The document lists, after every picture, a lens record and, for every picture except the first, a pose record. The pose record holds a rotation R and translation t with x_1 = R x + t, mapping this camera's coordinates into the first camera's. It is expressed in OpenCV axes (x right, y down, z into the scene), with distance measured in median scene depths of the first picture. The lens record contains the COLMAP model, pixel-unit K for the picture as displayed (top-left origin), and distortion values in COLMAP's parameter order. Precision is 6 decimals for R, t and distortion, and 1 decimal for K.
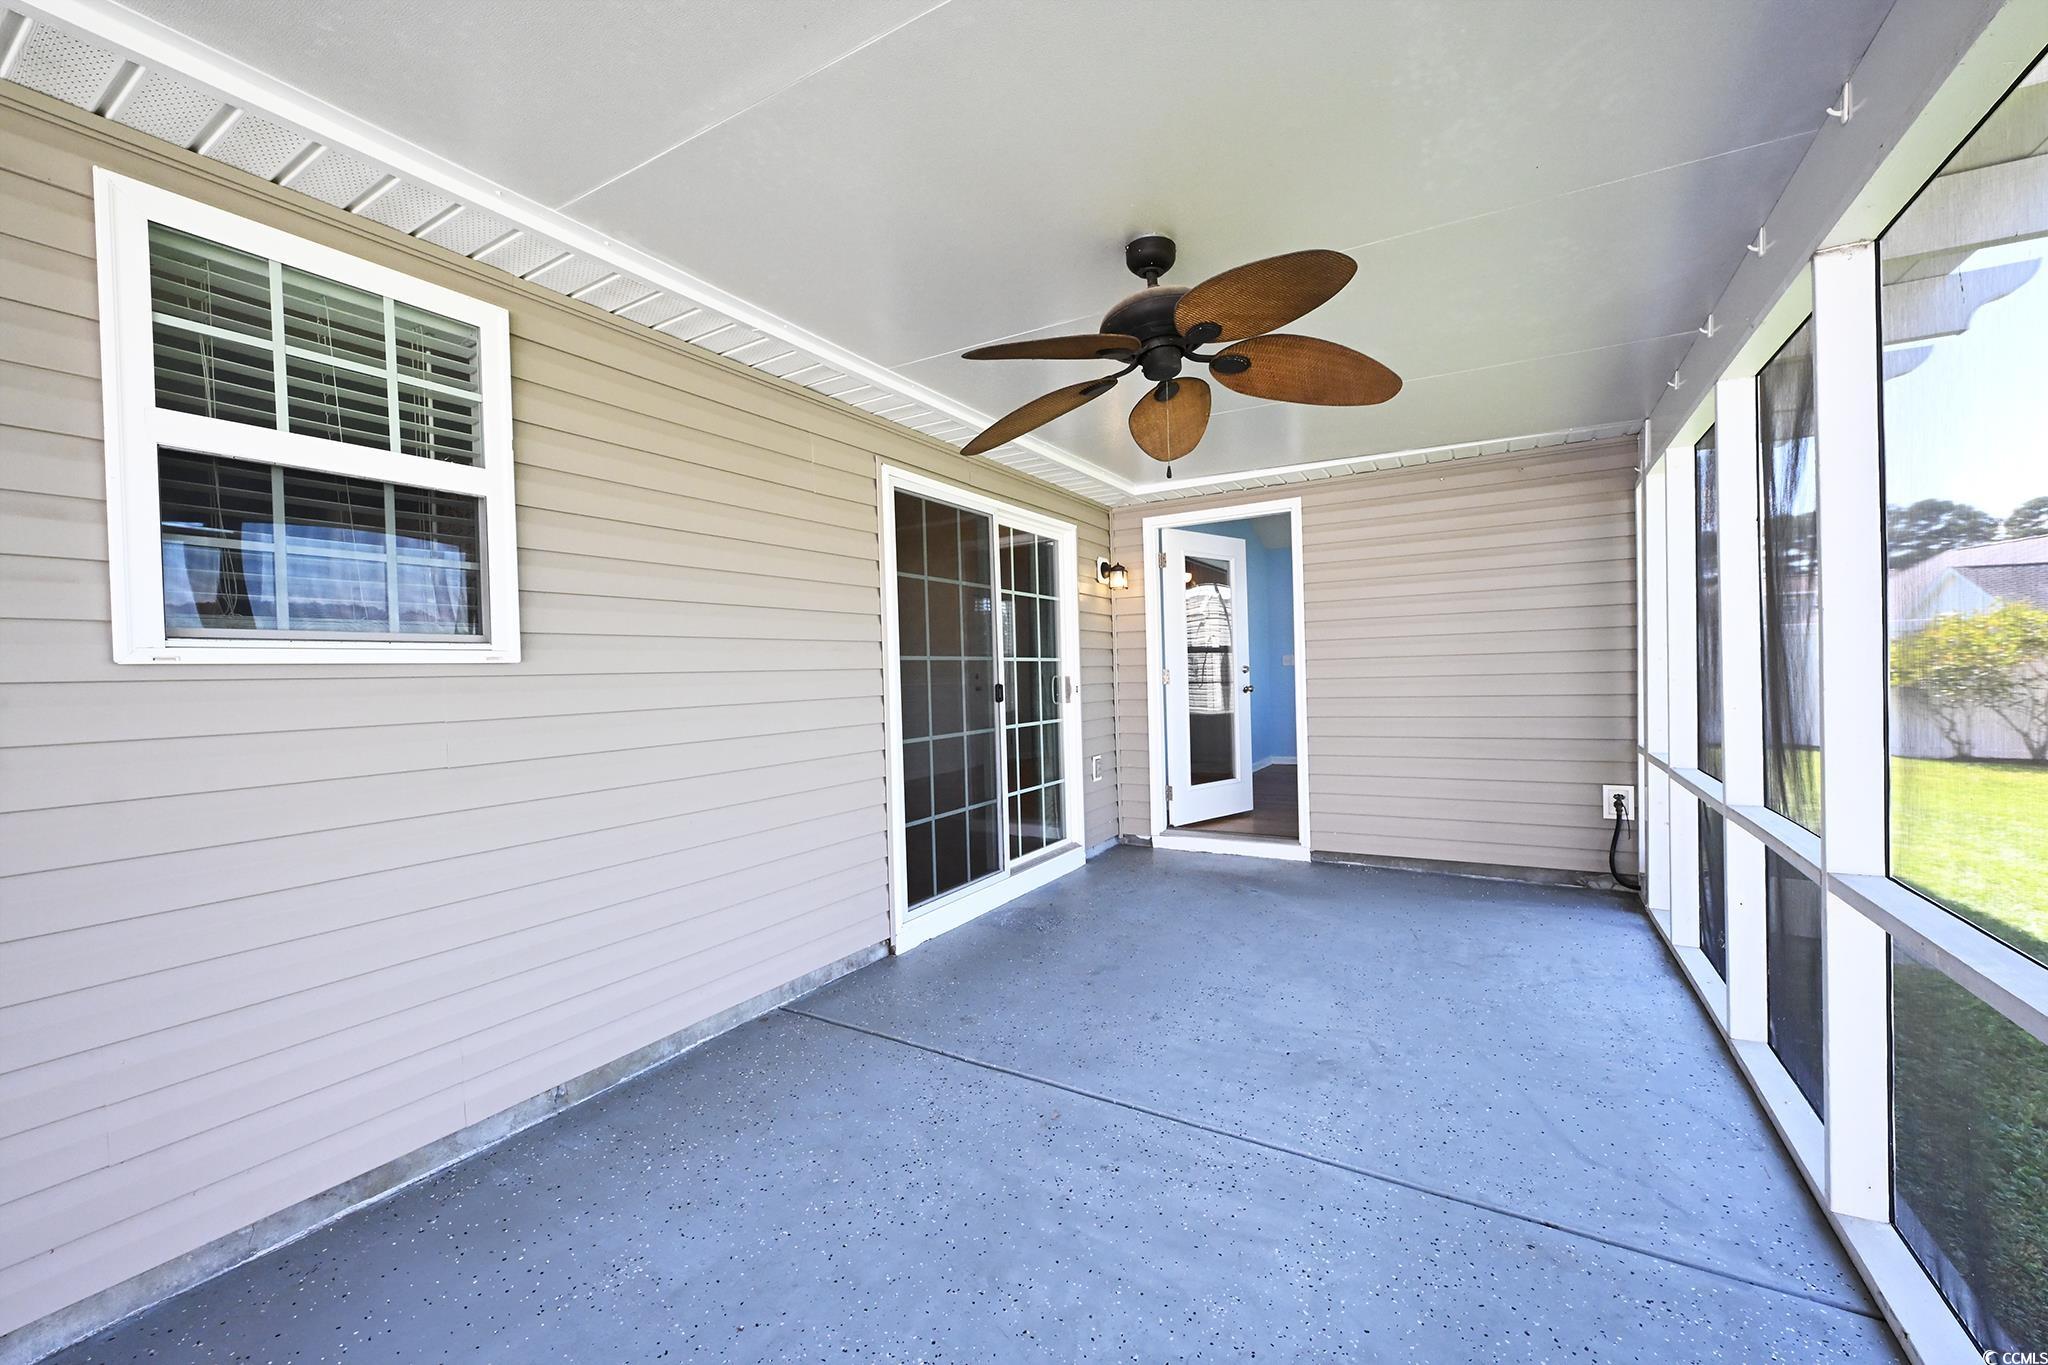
lens RADIAL K [[806.5, 0, 1021.8], [0, 806.5, 680.1], [0, 0, 1]] dist [0.000347, -0.000606]
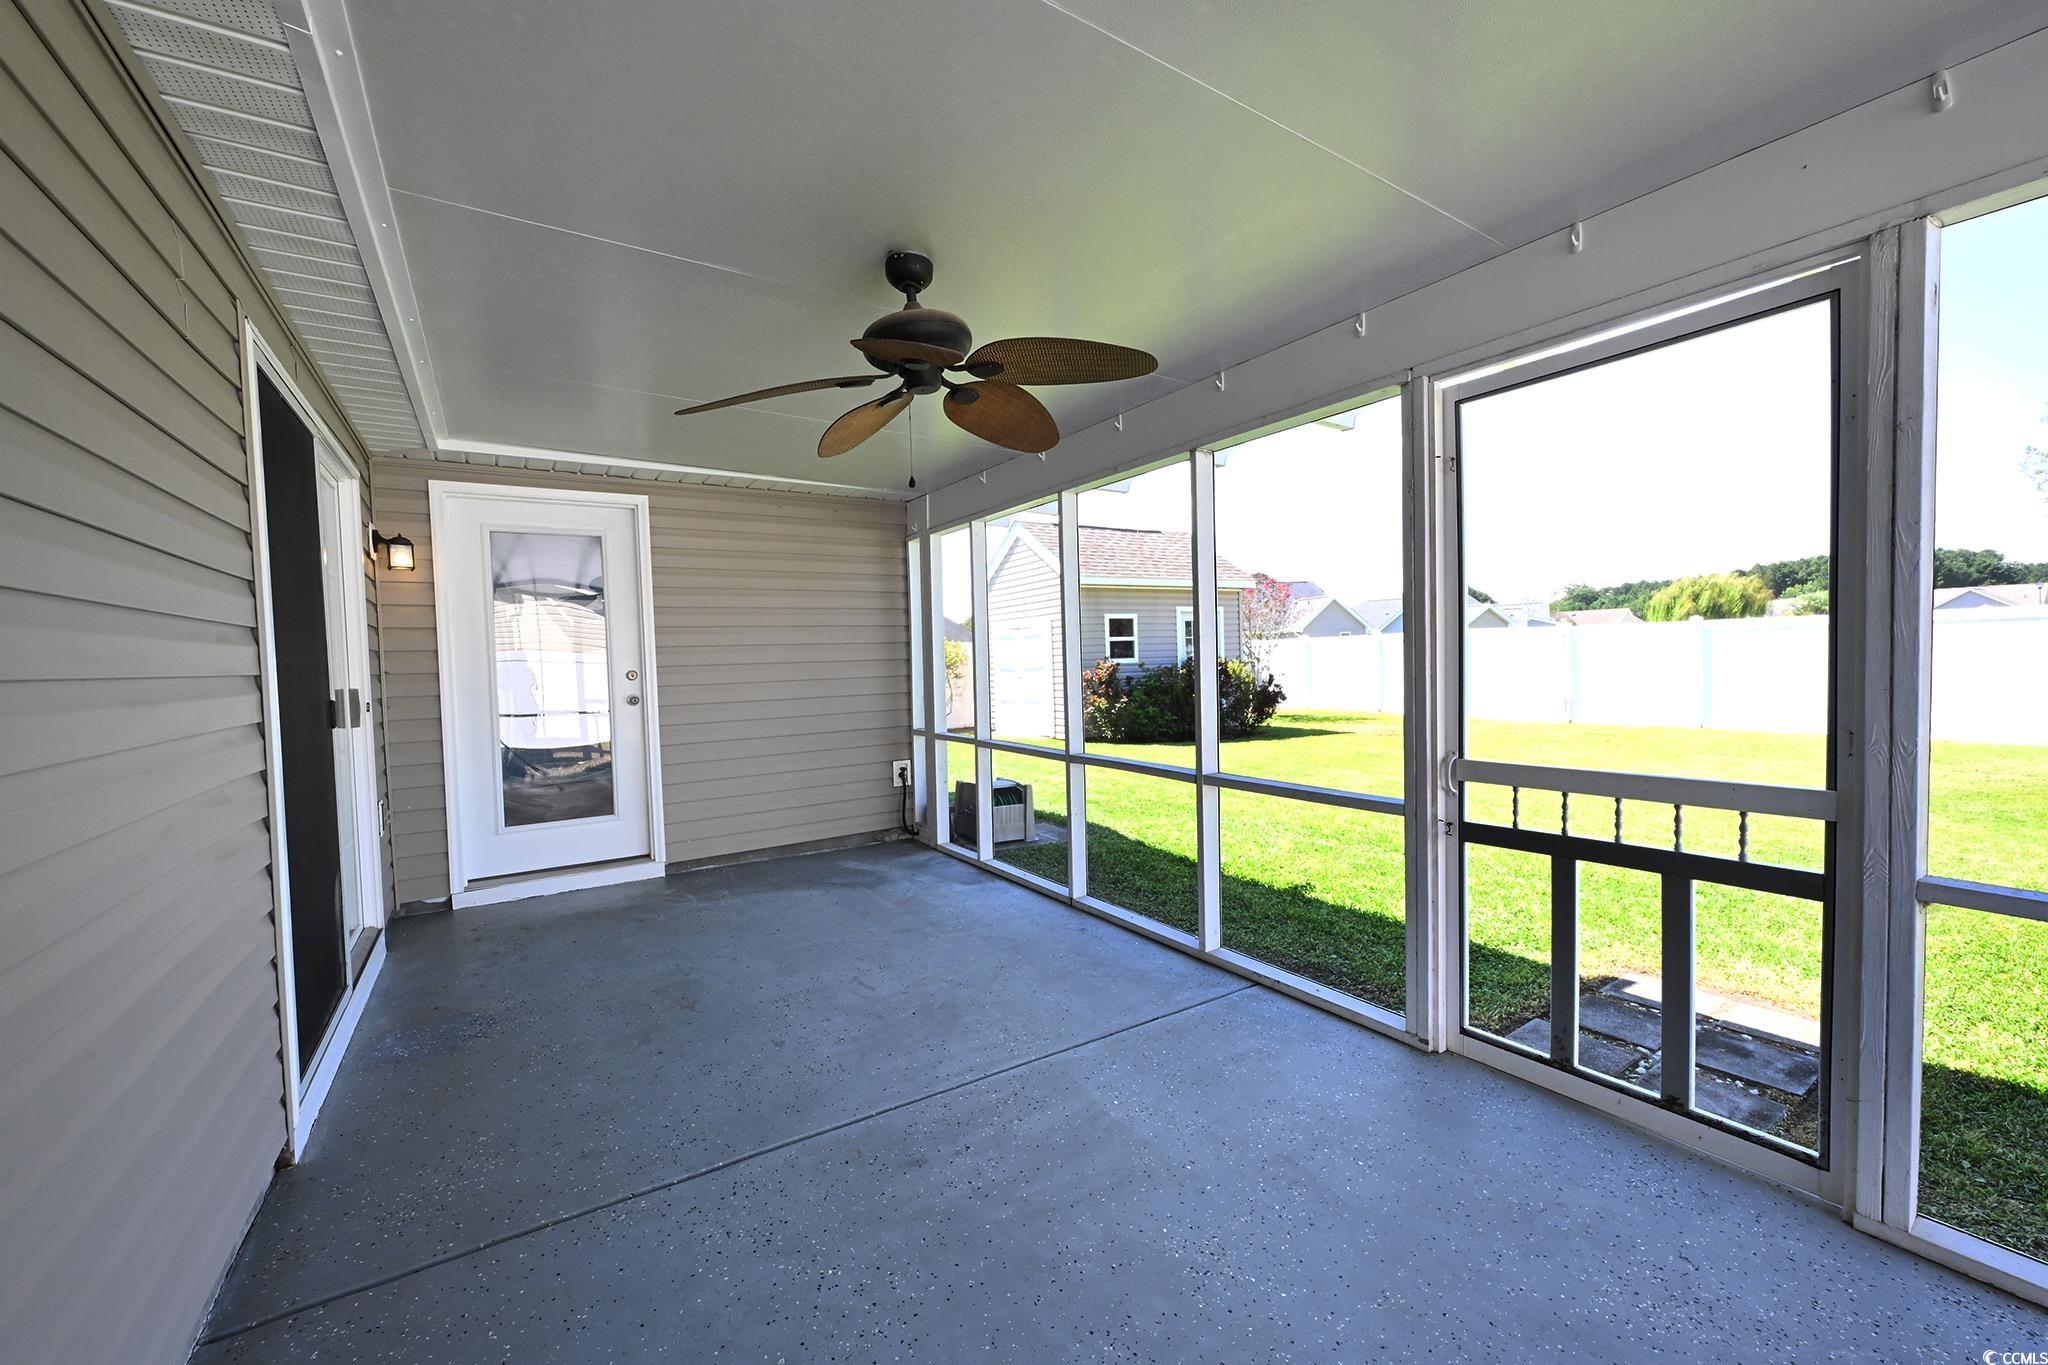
lens RADIAL K [[806.5, 0, 1021.7], [0, 806.5, 684.7], [0, 0, 1]] dist [0.000347, -0.000606]
pose [[0.445681, -0.015074, 0.895065, -0.368496], [0.023960, 0.999701, 0.004906, 0.002374], [-0.894871, 0.019259, 0.445909, 0.218507]]
